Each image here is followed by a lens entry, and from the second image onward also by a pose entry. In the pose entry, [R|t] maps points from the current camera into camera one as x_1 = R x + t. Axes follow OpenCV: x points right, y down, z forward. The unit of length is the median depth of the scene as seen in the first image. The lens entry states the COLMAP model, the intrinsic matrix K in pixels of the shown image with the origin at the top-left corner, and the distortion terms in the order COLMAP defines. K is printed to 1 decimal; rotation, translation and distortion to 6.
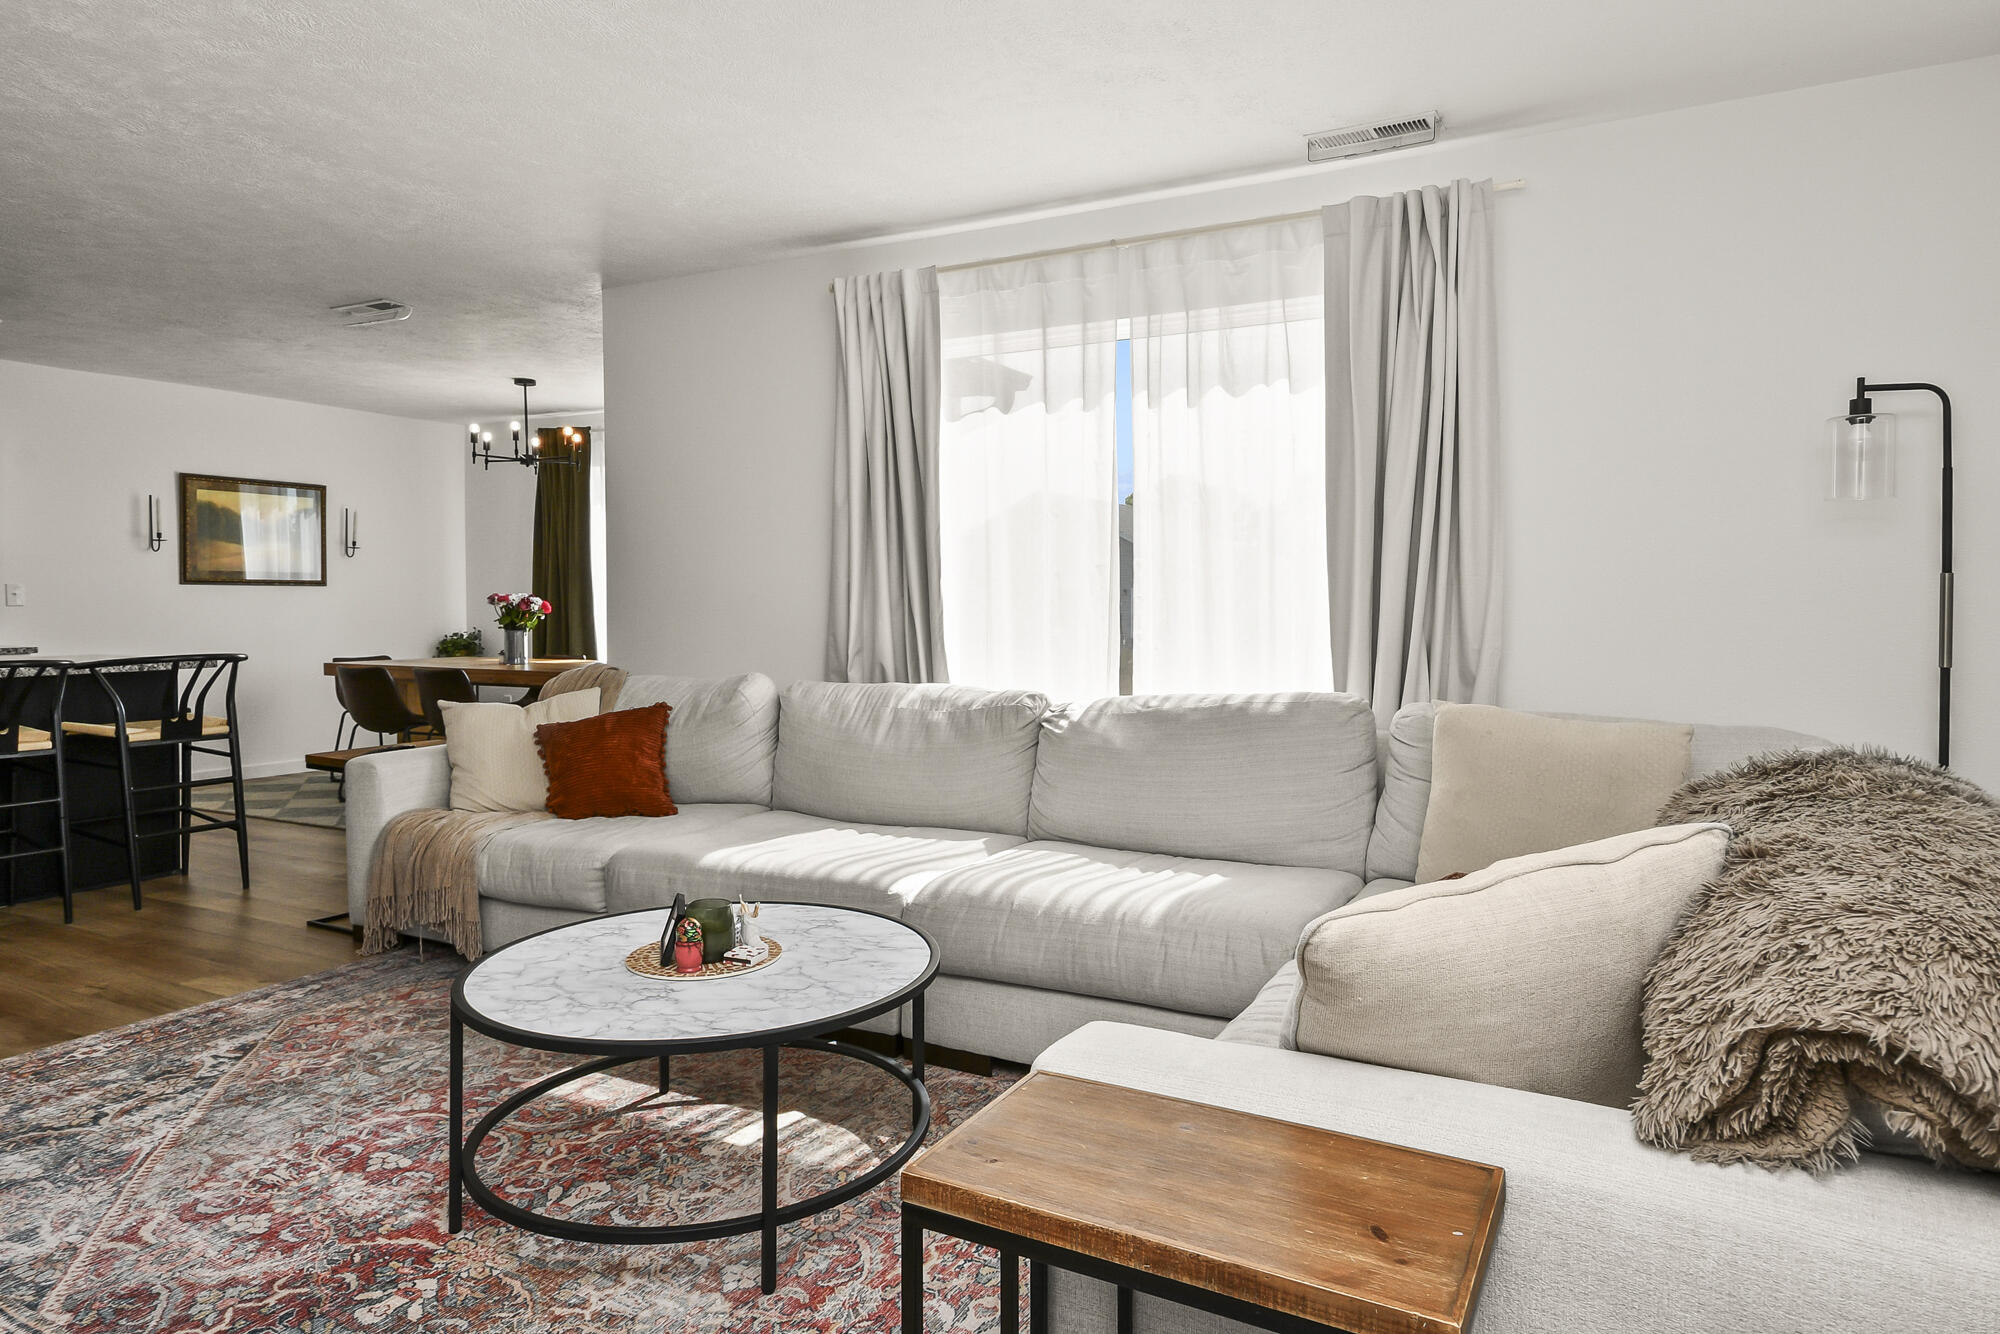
lens RADIAL K [[1204.6, 0, 1062.6], [0, 1204.6, 635.7], [0, 0, 1]] dist [0.054384, -0.025639]
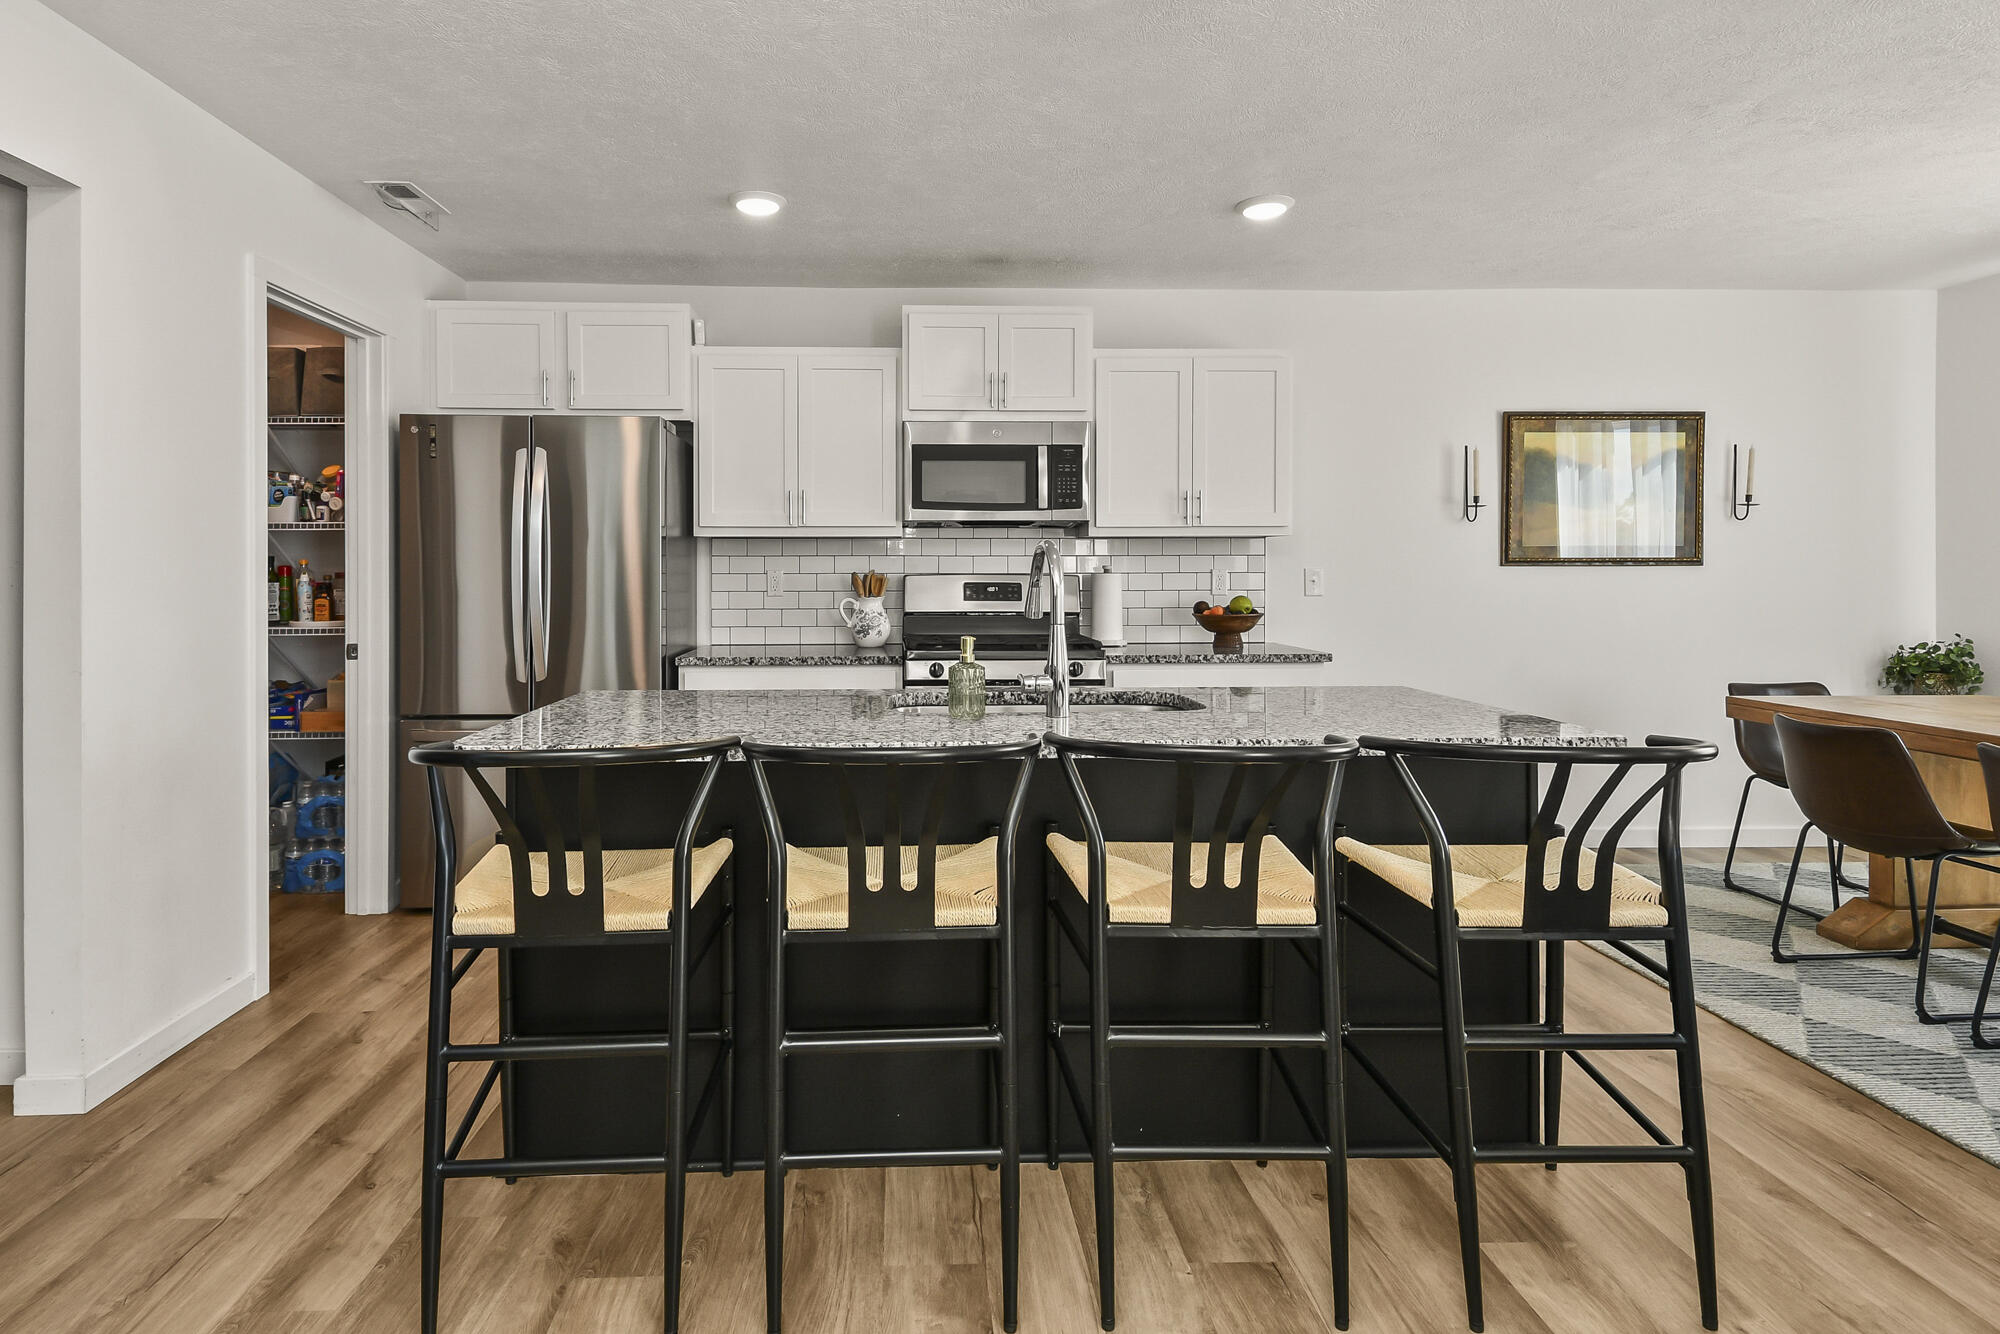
lens RADIAL K [[1096.5, 0, 892.9], [0, 1096.5, 576.8], [0, 0, 1]] dist [0.023651, -0.000184]
pose [[0.456176, -0.002271, -0.889887, -0.651902], [-0.022344, 0.999652, -0.014006, -0.039732], [0.889609, 0.026273, 0.455967, 0.833009]]
